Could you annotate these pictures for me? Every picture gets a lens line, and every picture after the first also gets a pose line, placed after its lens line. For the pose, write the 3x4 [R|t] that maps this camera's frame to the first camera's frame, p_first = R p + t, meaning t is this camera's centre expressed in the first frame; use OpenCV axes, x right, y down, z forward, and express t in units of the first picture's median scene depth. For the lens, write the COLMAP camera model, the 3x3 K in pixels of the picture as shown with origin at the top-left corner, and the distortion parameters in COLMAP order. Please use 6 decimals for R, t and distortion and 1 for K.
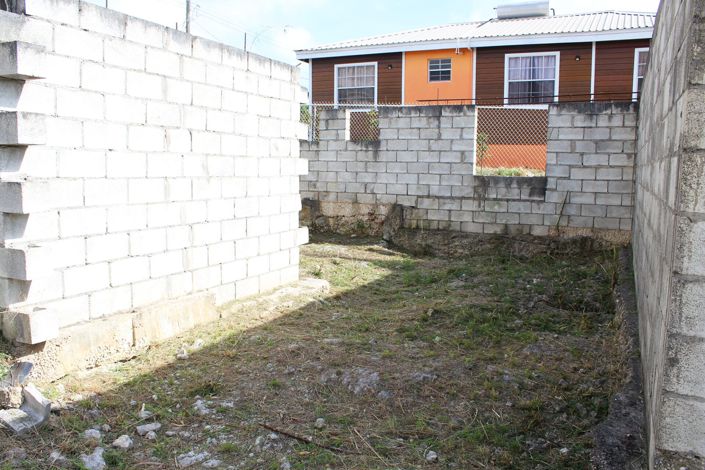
lens RADIAL K [[595.5, 0, 340.1], [0, 595.5, 246.3], [0, 0, 1]] dist [-0.168988, 0.161497]
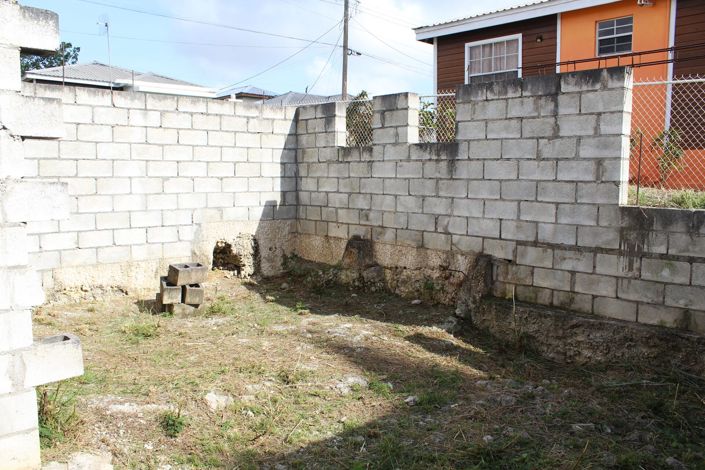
lens RADIAL K [[595.5, 0, 340.1], [0, 595.5, 246.3], [0, 0, 1]] dist [-0.168988, 0.161497]
pose [[0.934381, 0.034900, -0.354561, 0.170926], [-0.041884, 0.999050, -0.012038, -0.067325], [0.353804, 0.026099, 0.934955, 0.434459]]
